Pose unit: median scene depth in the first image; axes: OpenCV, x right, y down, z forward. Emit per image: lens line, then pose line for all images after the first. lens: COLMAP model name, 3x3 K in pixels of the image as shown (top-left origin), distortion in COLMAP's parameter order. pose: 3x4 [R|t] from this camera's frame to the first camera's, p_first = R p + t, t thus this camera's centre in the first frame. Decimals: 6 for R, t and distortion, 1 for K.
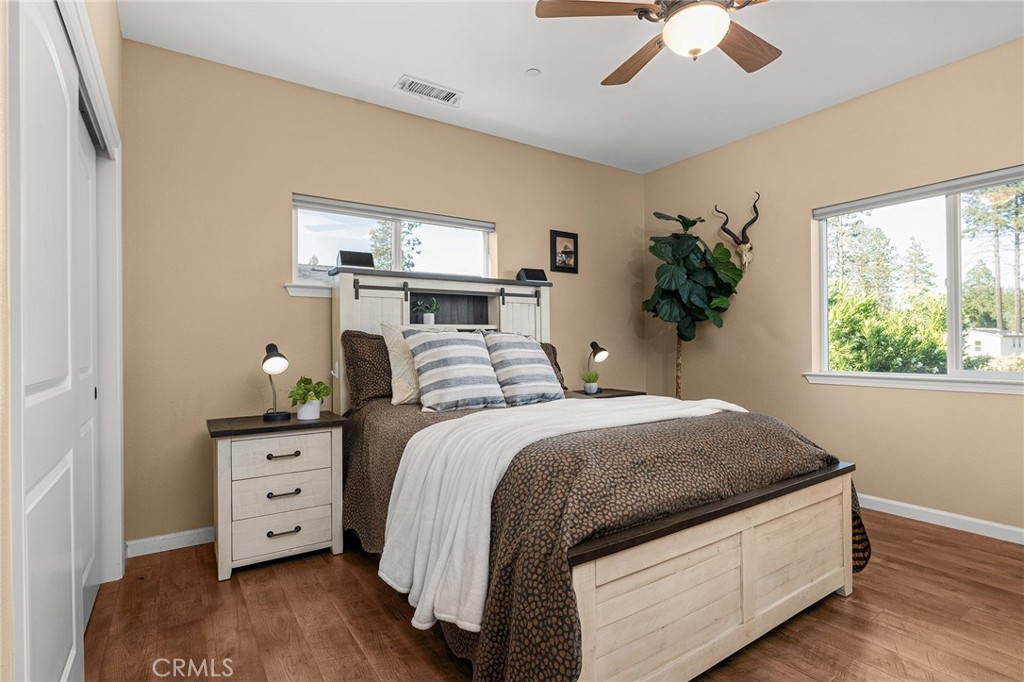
lens RADIAL K [[498.5, 0, 509.1], [0, 498.5, 343.7], [0, 0, 1]] dist [-0.002333, -0.000272]
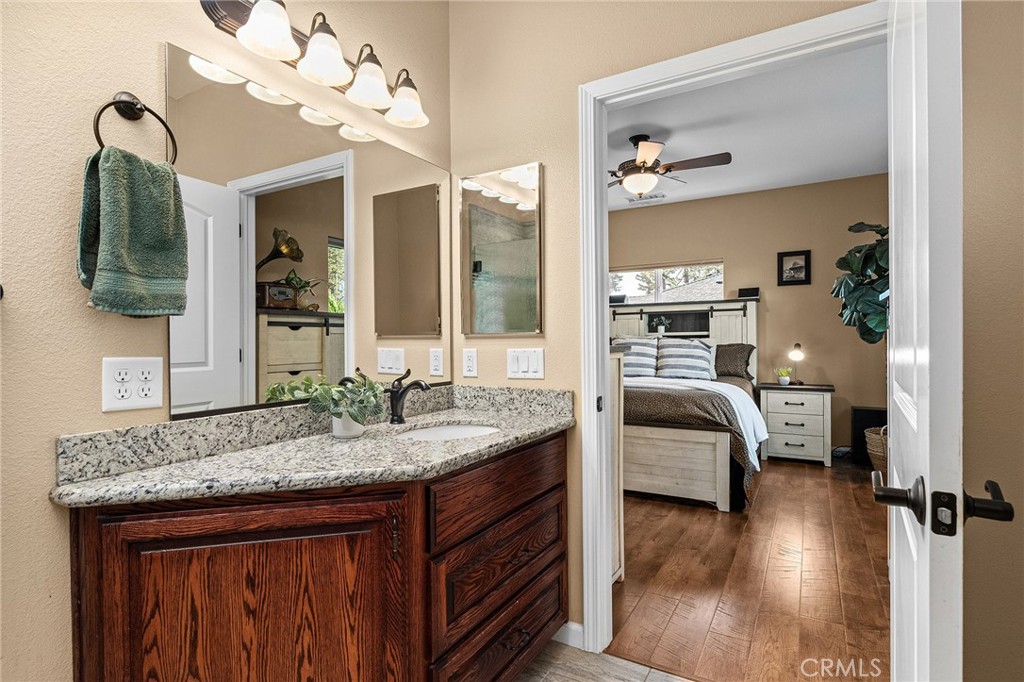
lens RADIAL K [[511.6, 0, 508.7], [0, 511.6, 345.5], [0, 0, 1]] dist [-0.001120, -0.000631]
pose [[0.430693, 0.011499, -0.902425, 1.062720], [-0.000394, 0.999921, 0.012554, -0.016822], [0.902498, -0.005052, 0.430664, -0.162510]]
